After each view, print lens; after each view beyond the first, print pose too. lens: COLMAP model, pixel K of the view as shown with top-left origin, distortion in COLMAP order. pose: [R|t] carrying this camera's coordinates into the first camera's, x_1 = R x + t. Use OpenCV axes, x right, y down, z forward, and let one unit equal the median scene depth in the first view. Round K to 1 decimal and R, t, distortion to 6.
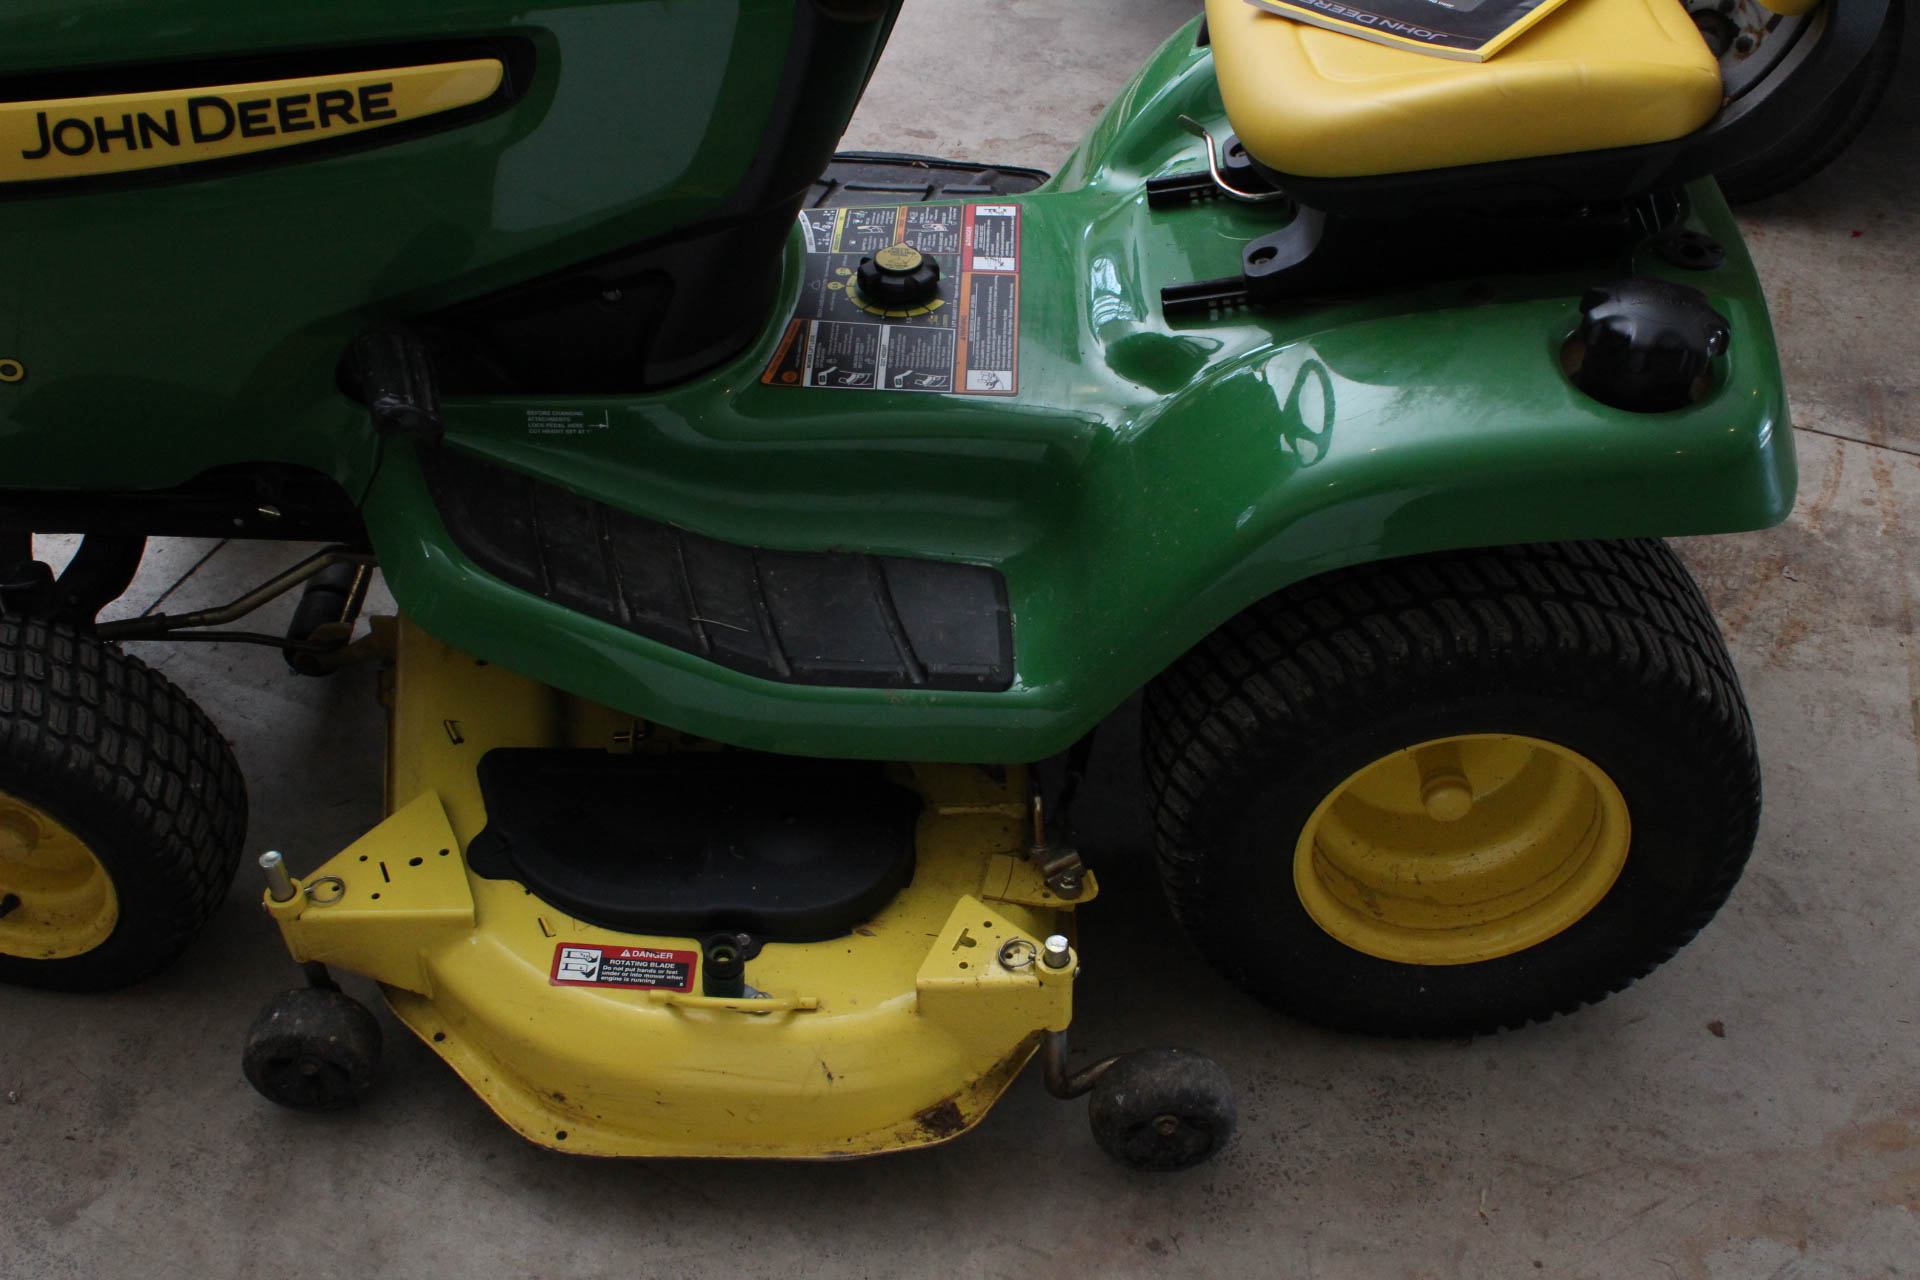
lens RADIAL K [[2053.9, 0, 960.0], [0, 2053.9, 640.0], [0, 0, 1]] dist [-0.120302, 0.175582]
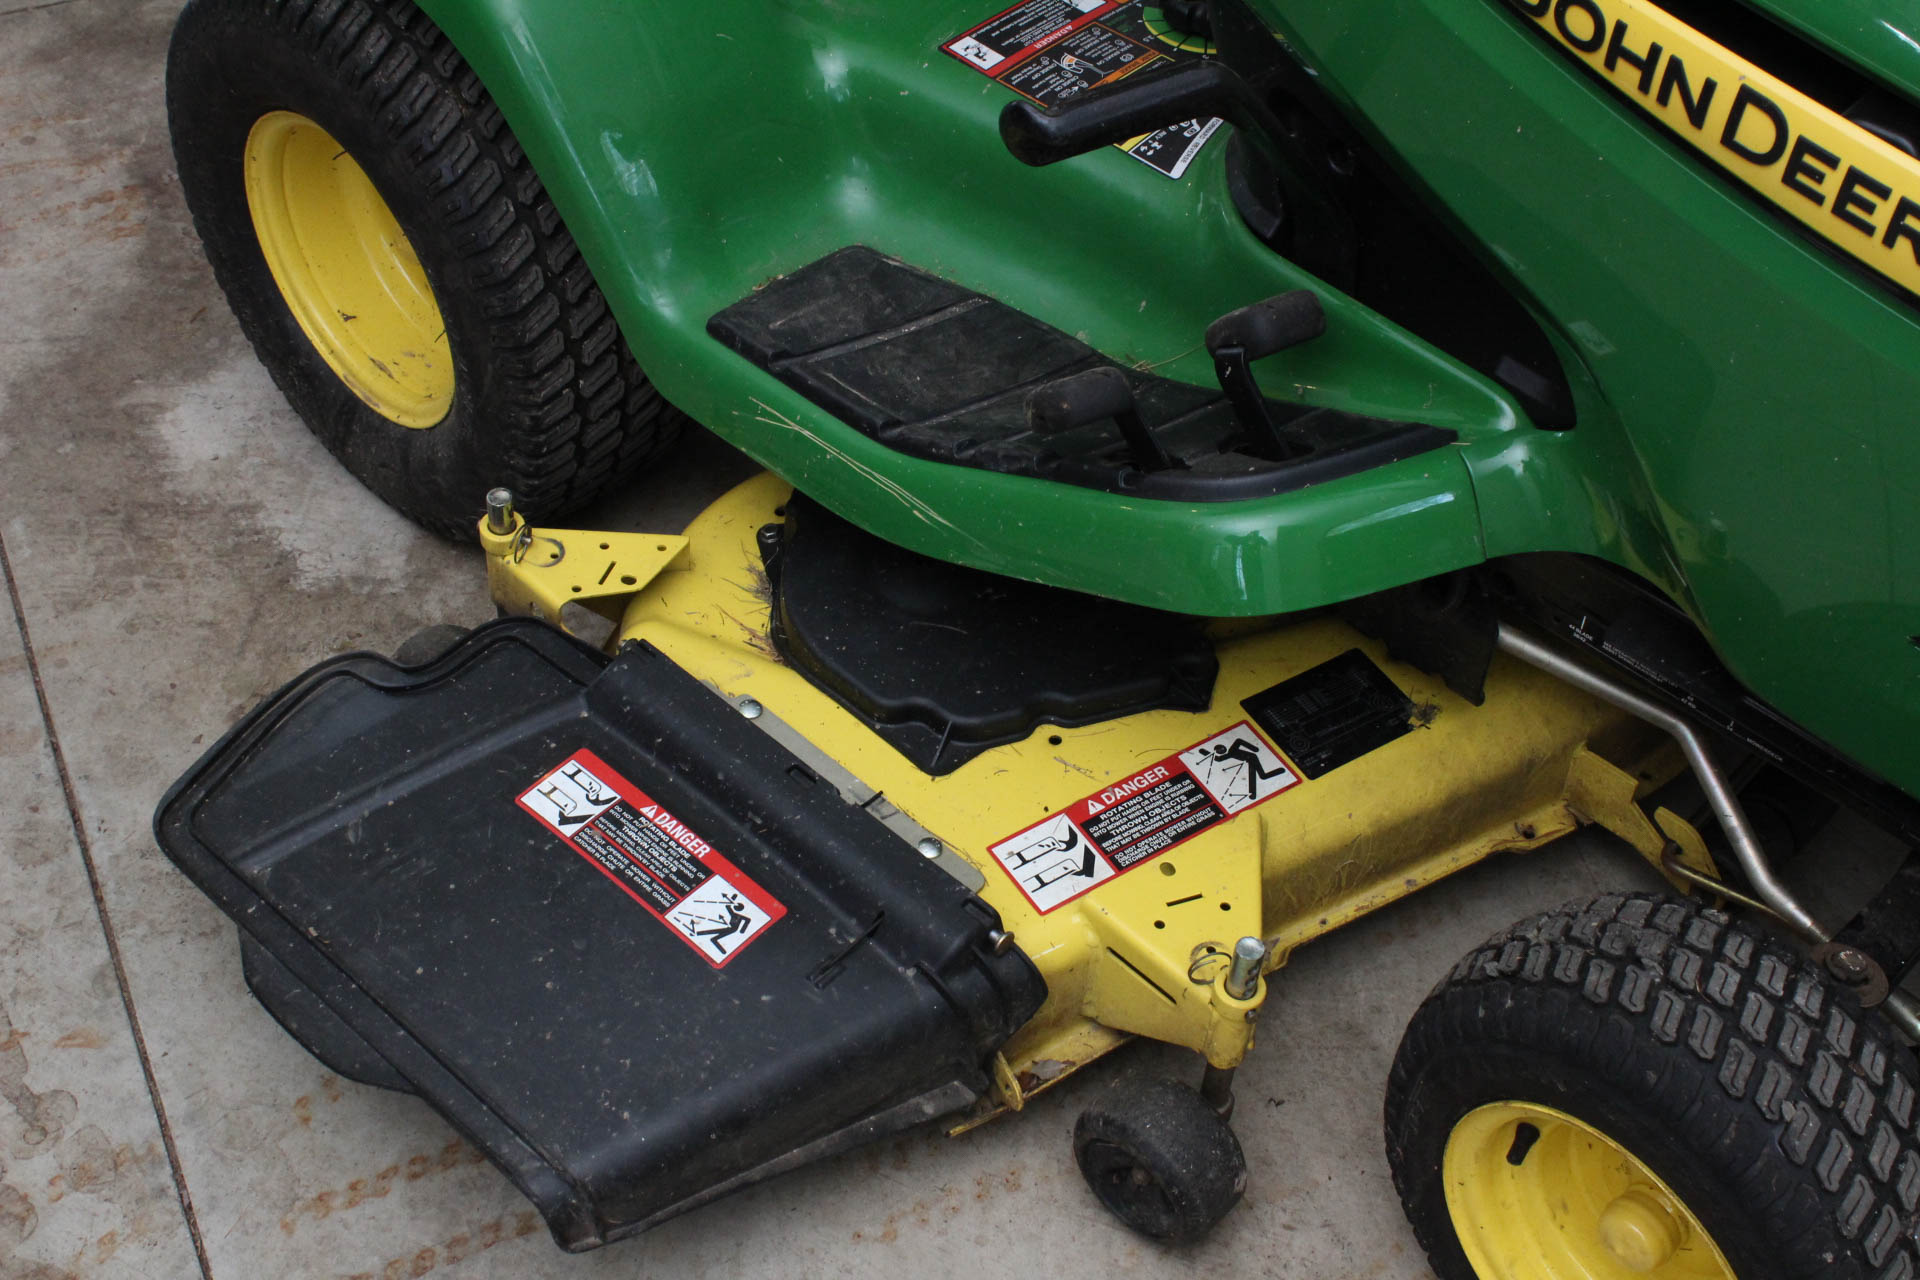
lens RADIAL K [[2417.7, 0, 960.0], [0, 2417.7, 640.0], [0, 0, 1]] dist [-0.078617, 0.115051]
pose [[-0.729829, -0.518660, 0.445356, -0.543755], [0.405042, 0.196735, 0.892881, -1.080823], [-0.550719, 0.832038, 0.066496, 1.272063]]
